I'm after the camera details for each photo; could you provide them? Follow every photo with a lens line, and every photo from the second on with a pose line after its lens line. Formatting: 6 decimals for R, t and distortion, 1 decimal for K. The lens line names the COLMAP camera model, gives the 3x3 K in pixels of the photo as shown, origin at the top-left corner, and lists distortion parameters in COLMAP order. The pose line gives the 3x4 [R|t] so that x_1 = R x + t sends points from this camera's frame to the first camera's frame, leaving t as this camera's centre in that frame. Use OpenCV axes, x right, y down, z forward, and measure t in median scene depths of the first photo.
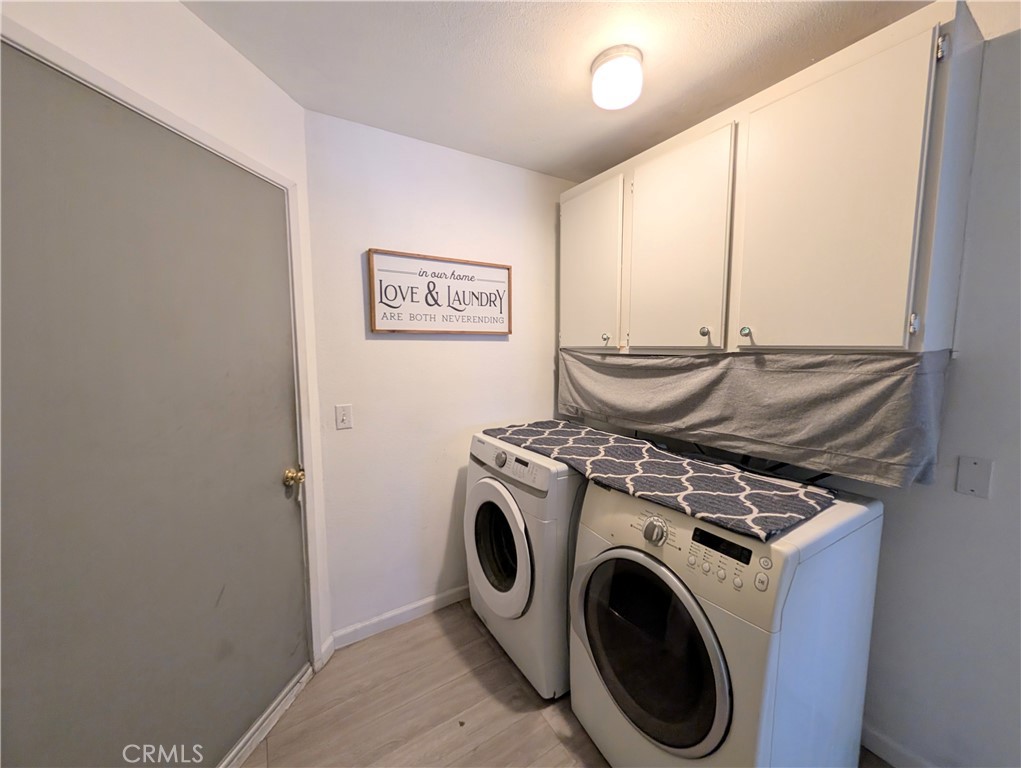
lens RADIAL K [[394.8, 0, 513.1], [0, 394.8, 382.8], [0, 0, 1]] dist [-0.000864, 0.000166]
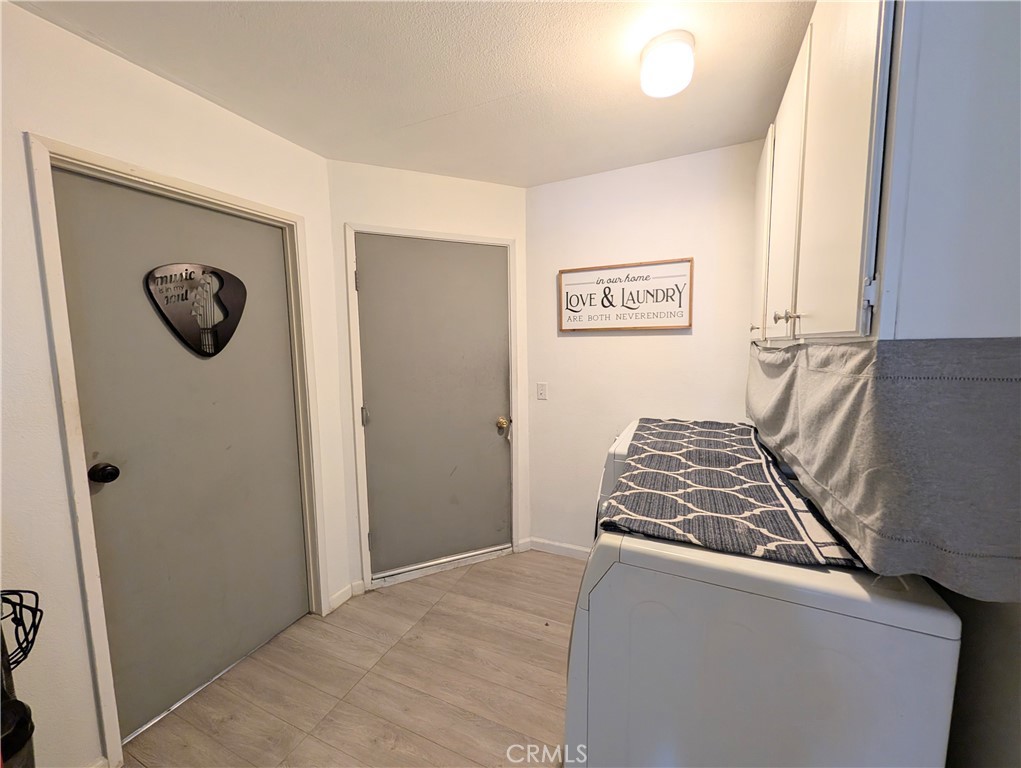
lens RADIAL K [[394.8, 0, 513.1], [0, 394.8, 382.8], [0, 0, 1]] dist [-0.000864, 0.000166]
pose [[0.540170, 0.075044, -0.838203, 0.682290], [-0.066346, 0.996714, 0.046479, -0.003724], [0.838937, 0.030505, 0.543374, 0.122189]]
